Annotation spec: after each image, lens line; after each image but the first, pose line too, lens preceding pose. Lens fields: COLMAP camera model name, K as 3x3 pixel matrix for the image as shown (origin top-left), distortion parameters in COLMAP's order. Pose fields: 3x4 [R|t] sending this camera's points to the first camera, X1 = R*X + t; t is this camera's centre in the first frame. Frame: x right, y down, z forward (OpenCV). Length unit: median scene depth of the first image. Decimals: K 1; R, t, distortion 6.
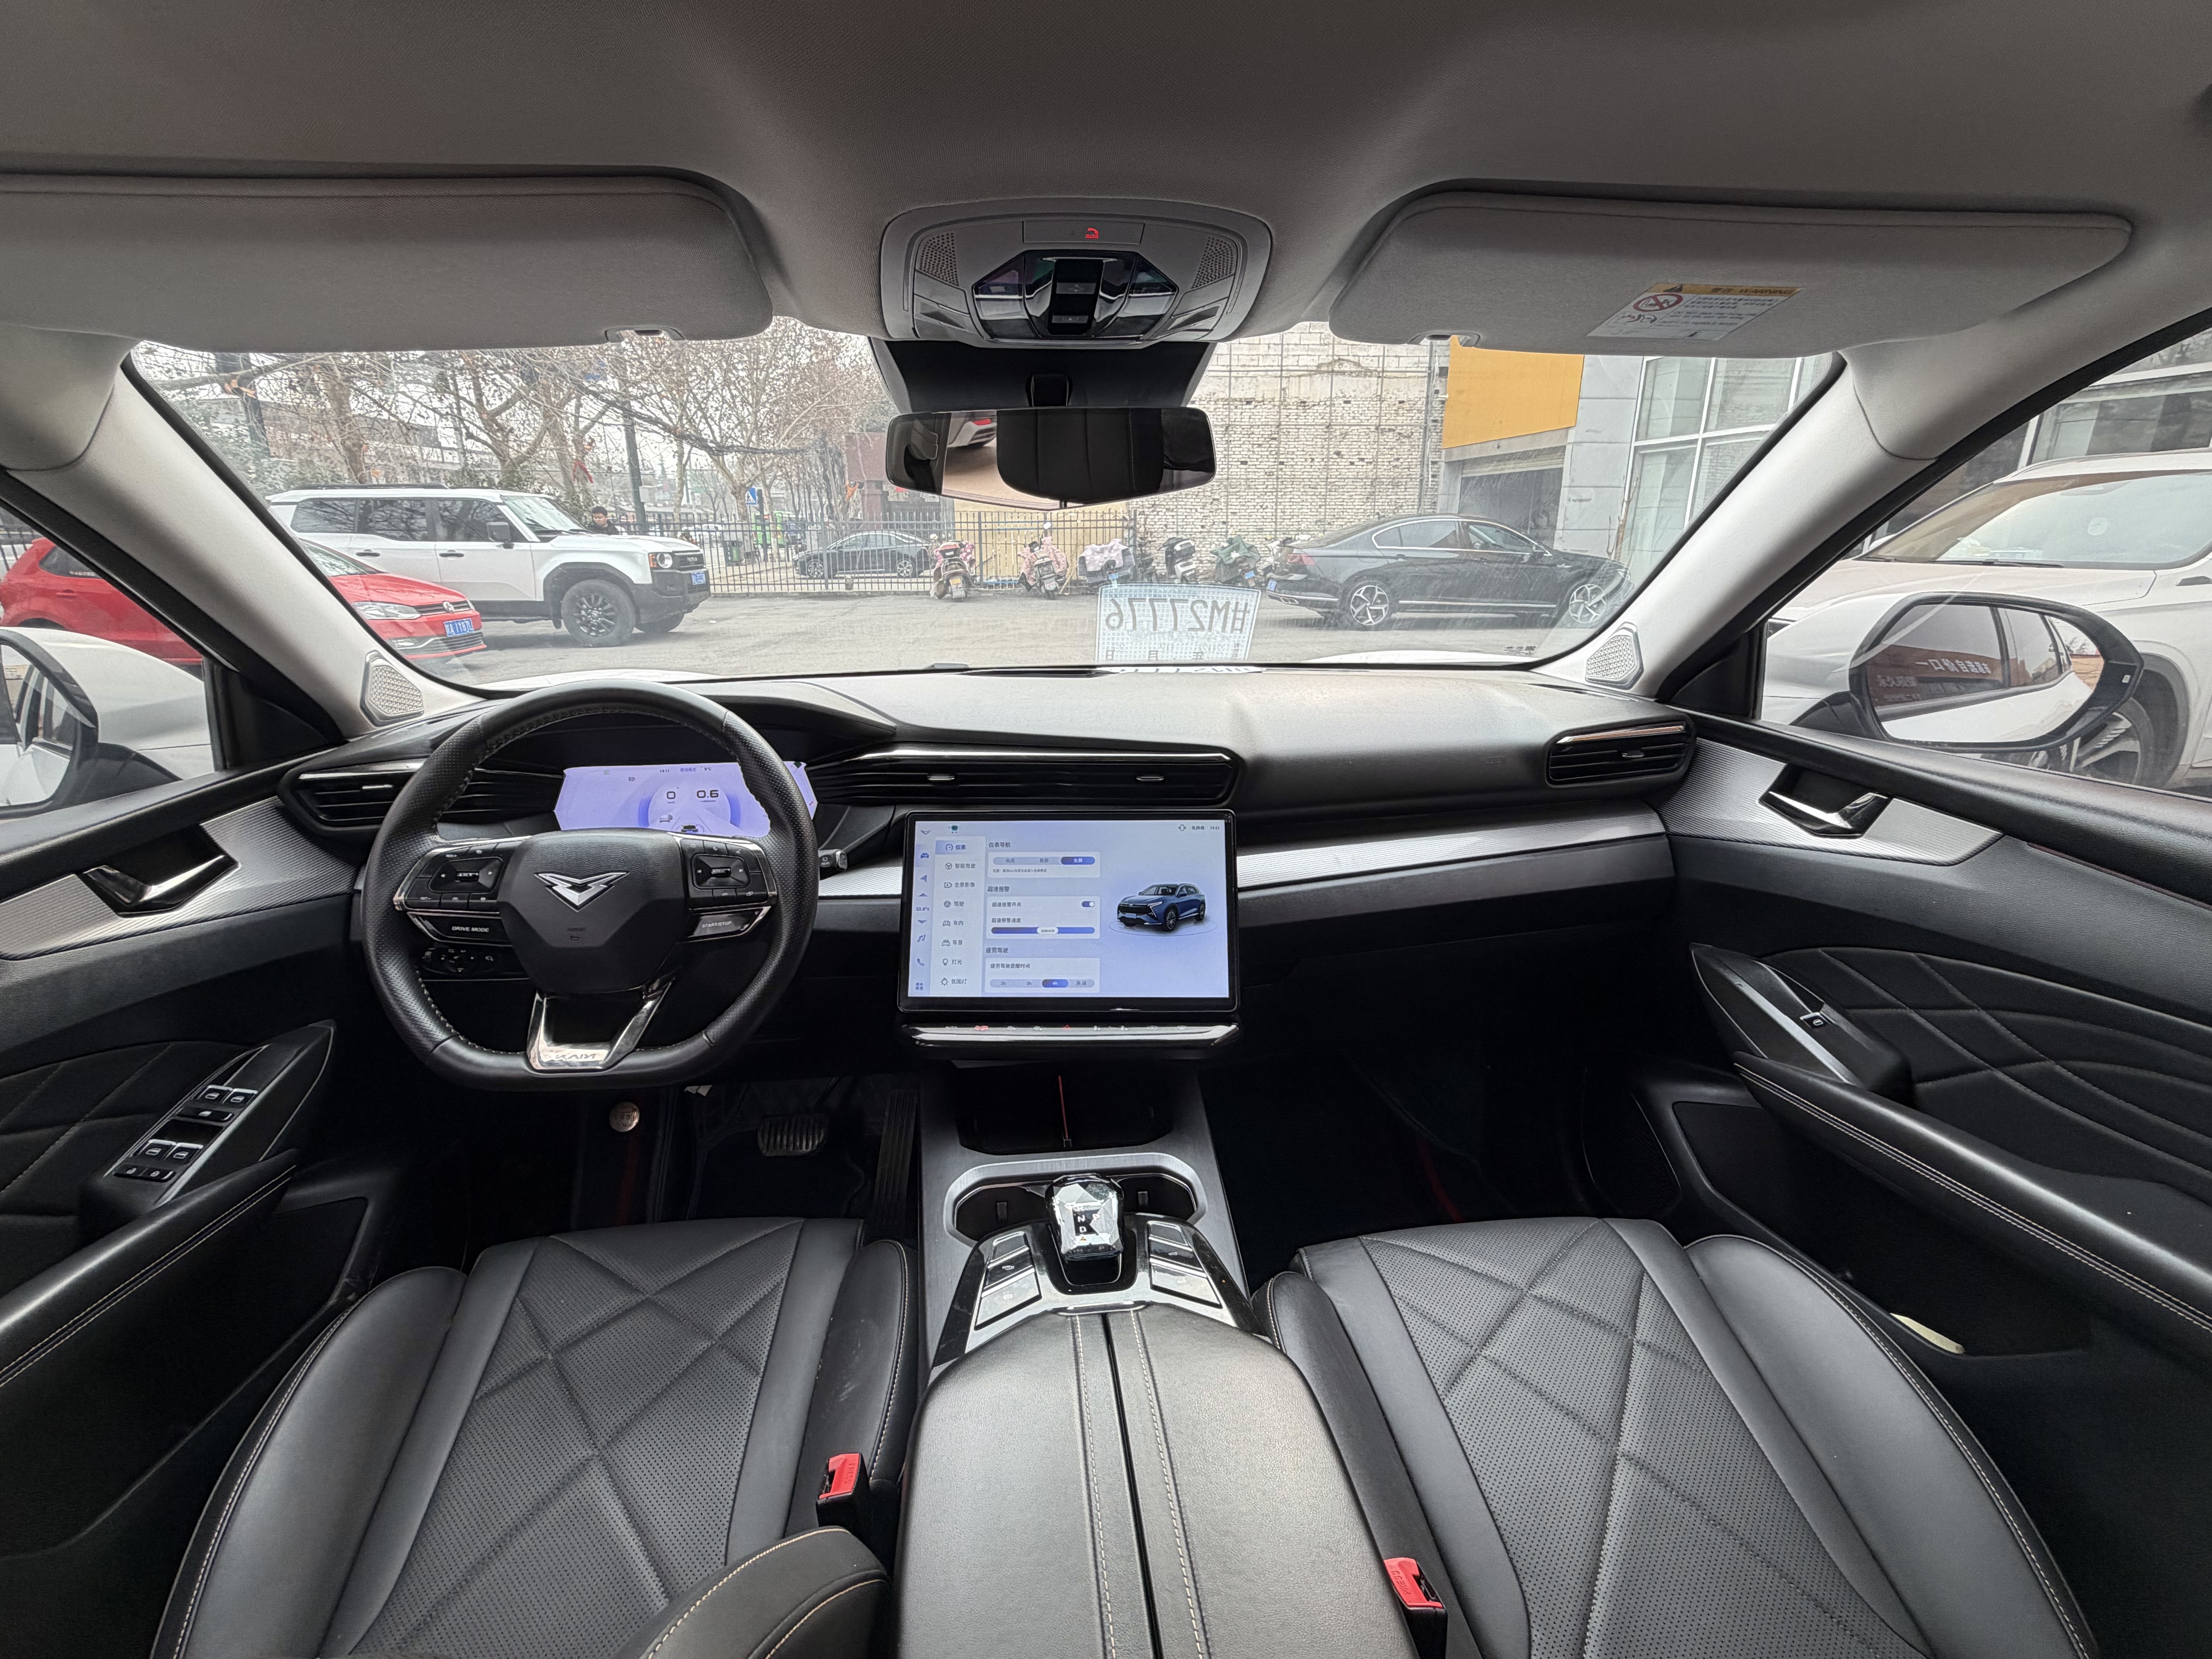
lens RADIAL K [[1022.6, 0, 1081.6], [0, 1022.6, 800.1], [0, 0, 1]] dist [-0.002950, -0.000492]
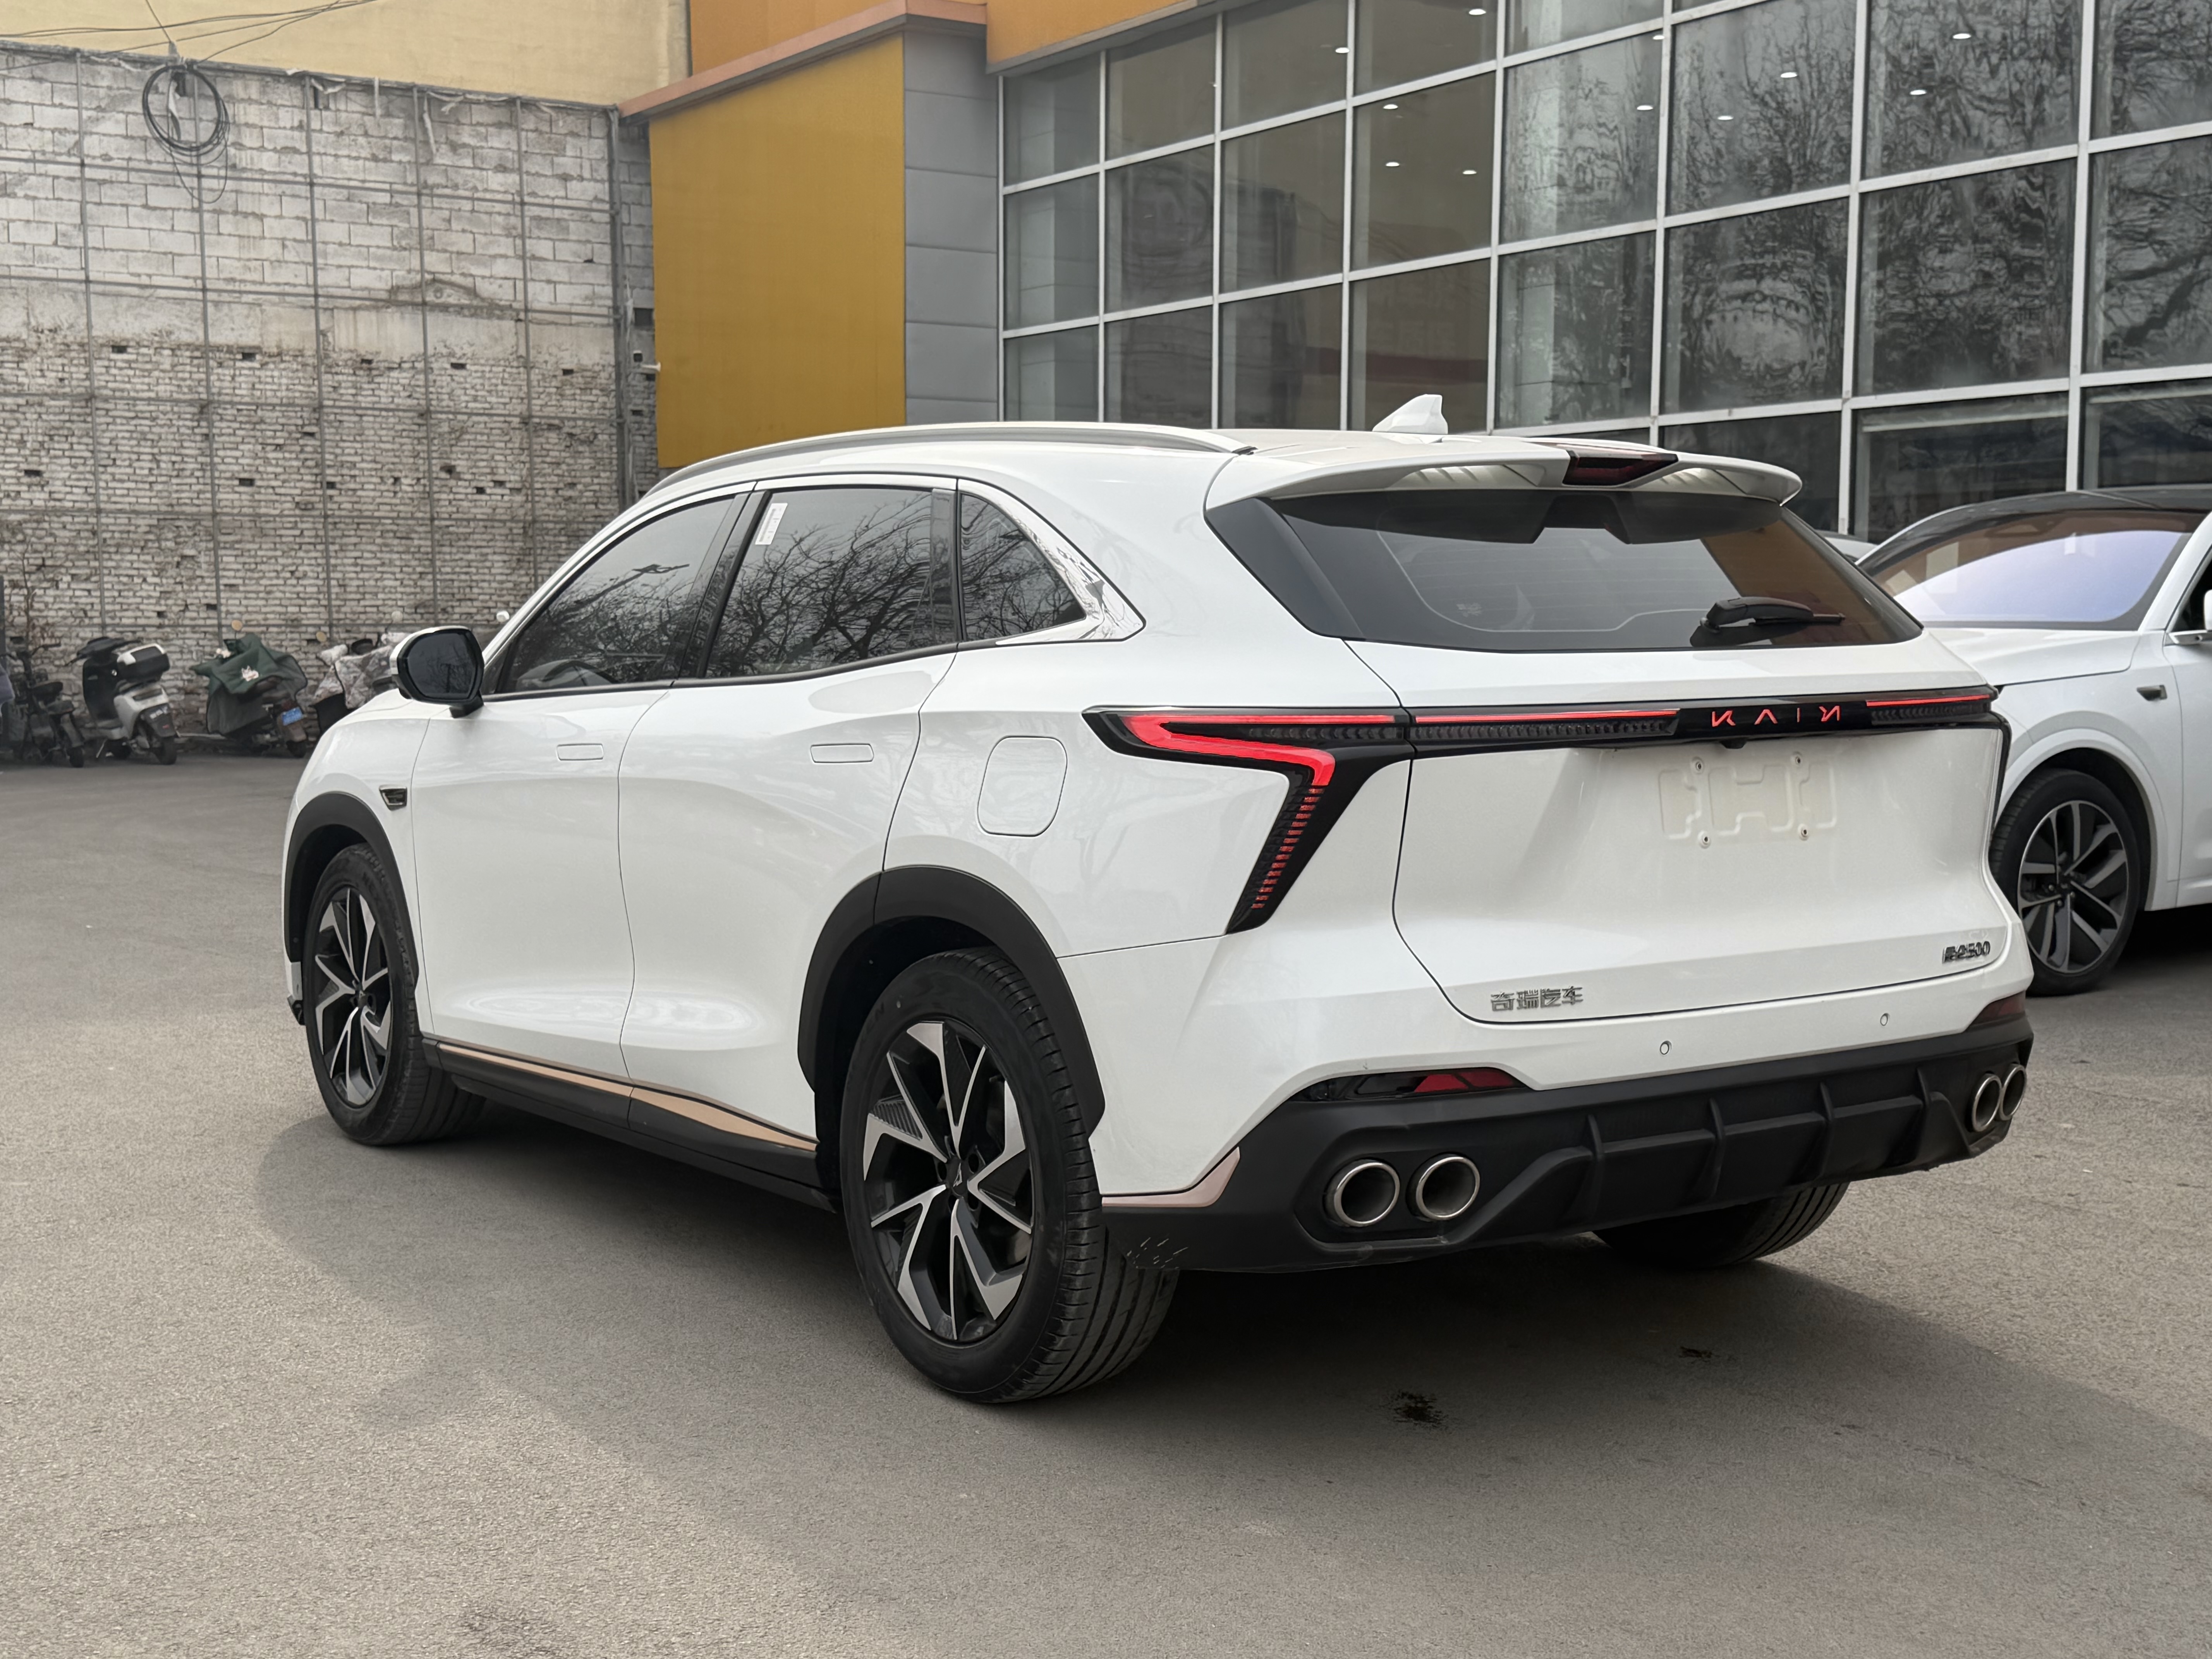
lens RADIAL K [[2770.9, 0, 1098.2], [0, 2770.9, 832.5], [0, 0, 1]] dist [0.090469, 0.000000]
pose [[0.872130, -0.034312, 0.488070, -0.127542], [0.124673, 0.980194, -0.153870, 0.066203], [-0.473124, 0.195044, 0.859134, -0.231157]]
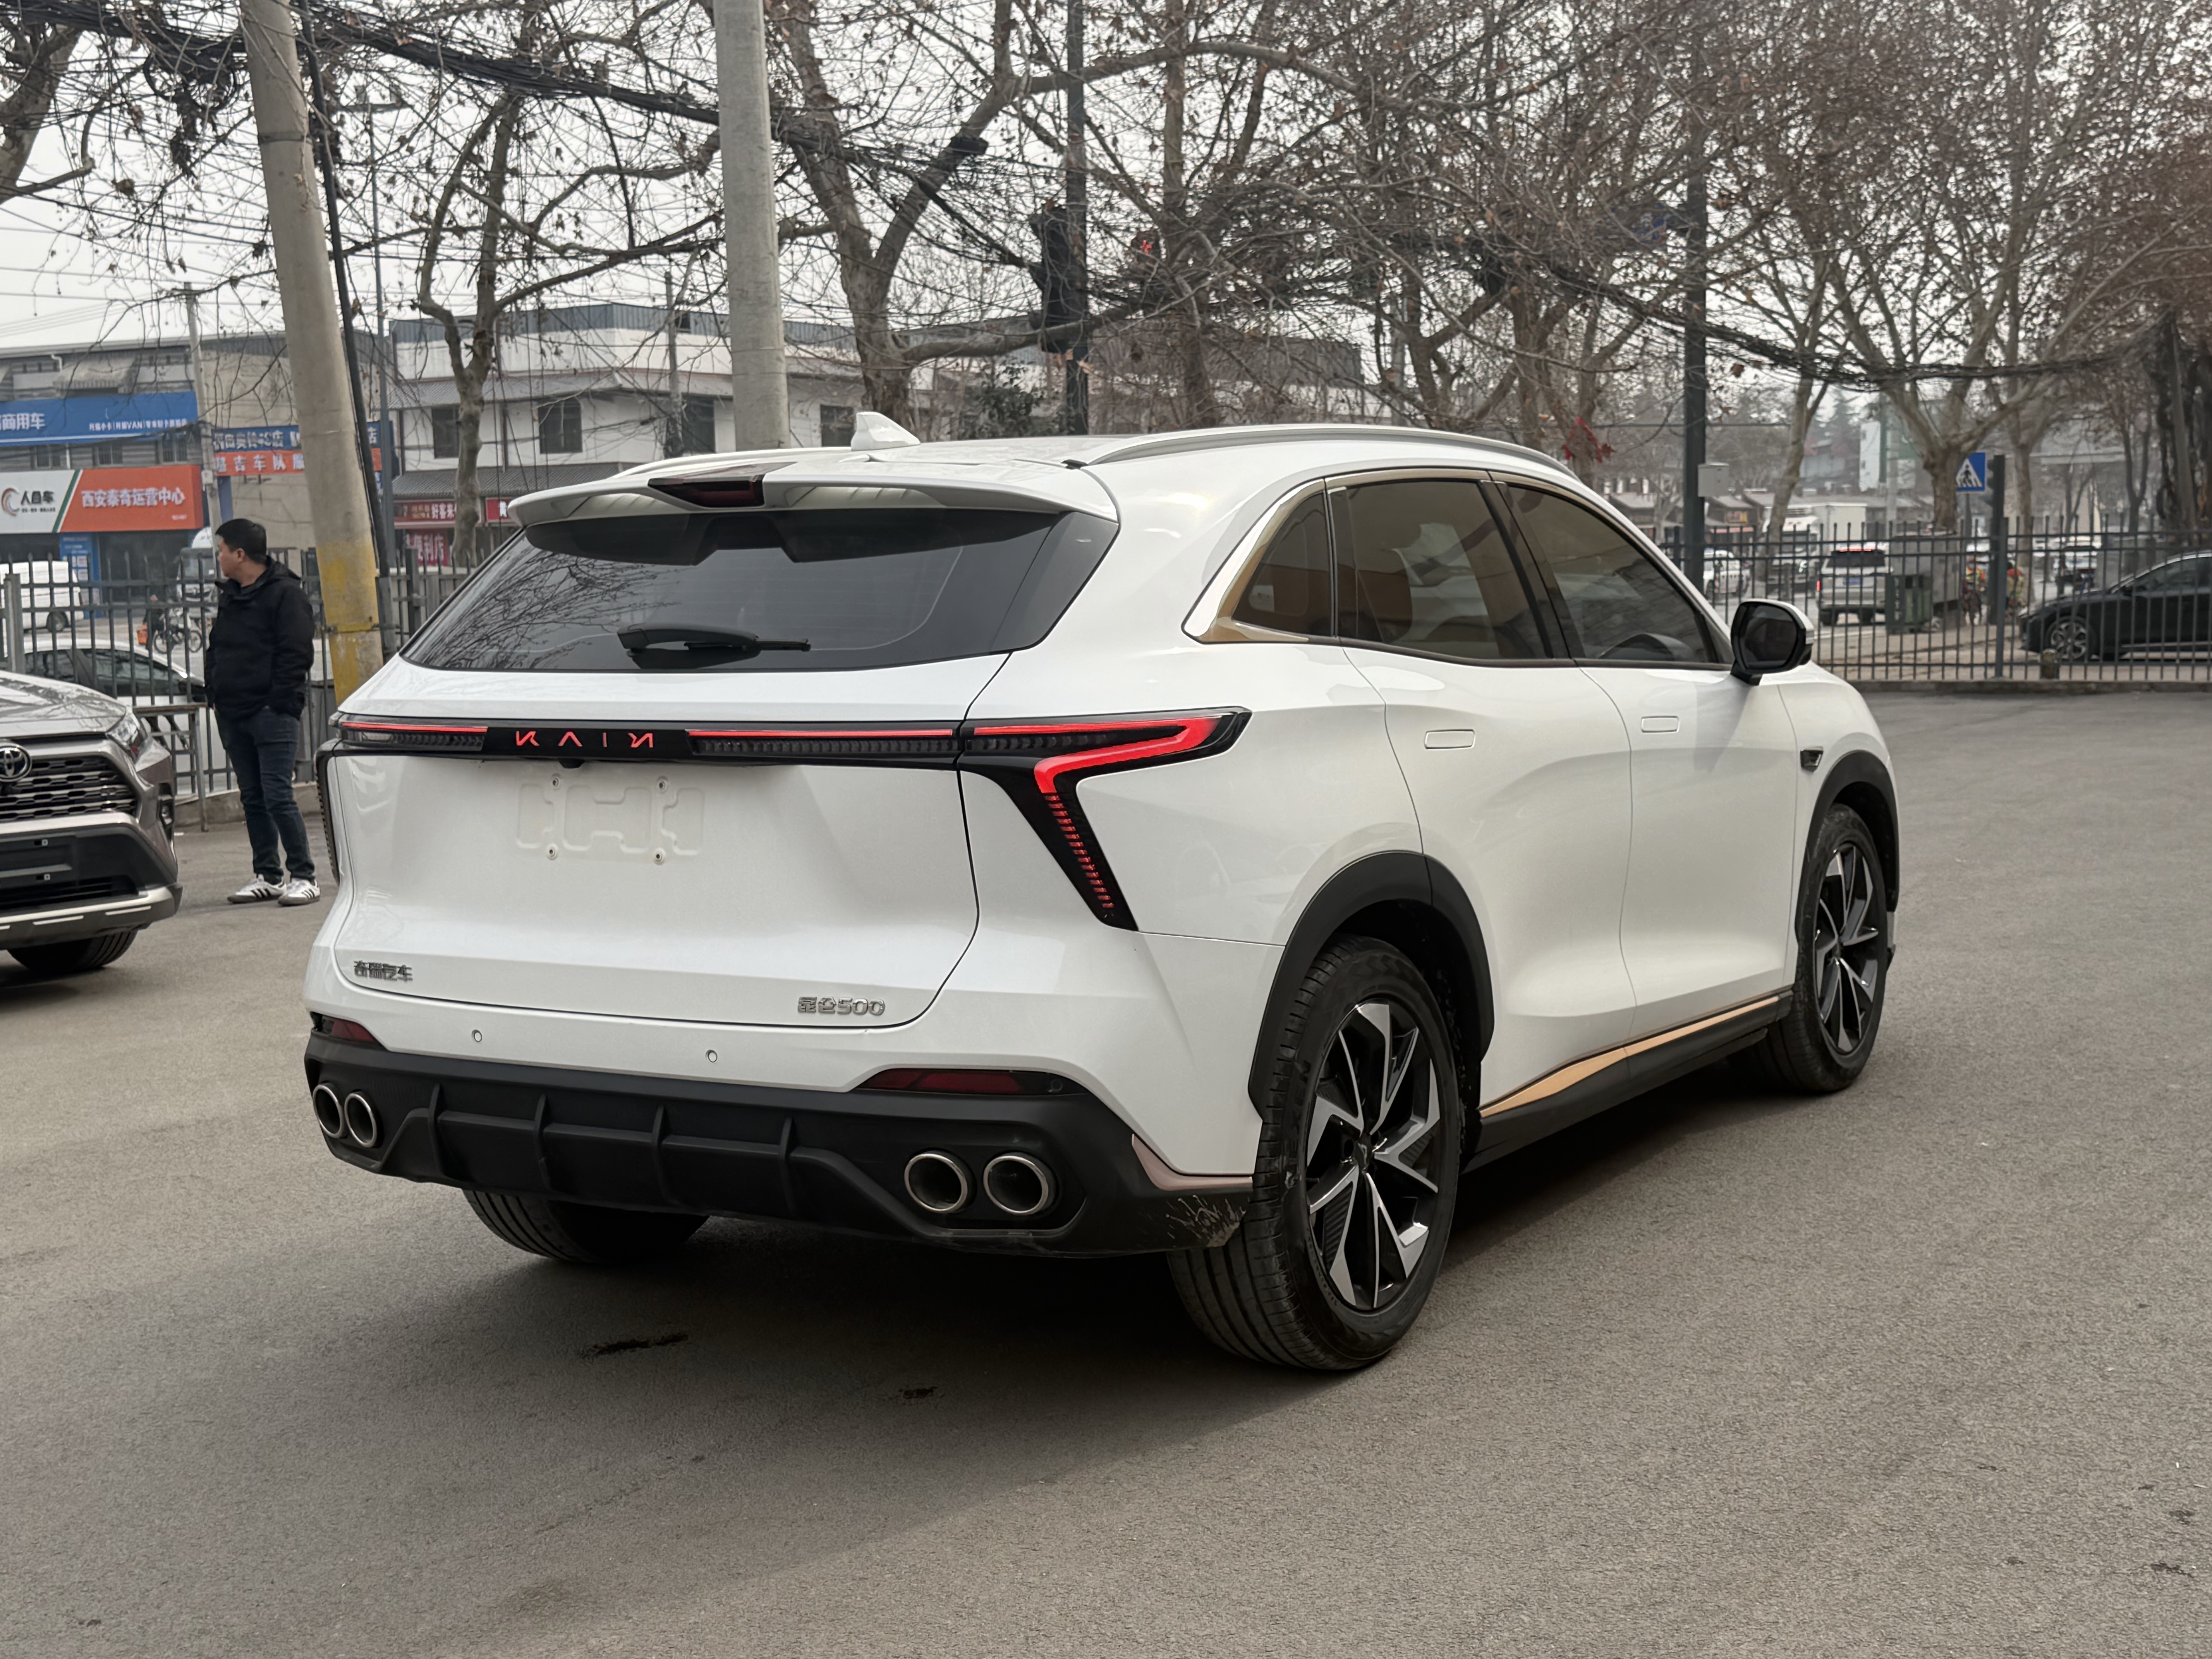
lens RADIAL K [[2770.9, 0, 1095.9], [0, 2770.9, 843.4], [0, 0, 1]] dist [0.090469, 0.000000]
pose [[0.806061, 0.051771, -0.589564, 0.159834], [-0.140866, 0.984320, -0.106160, 0.057560], [0.574824, 0.168621, 0.800715, -0.225612]]
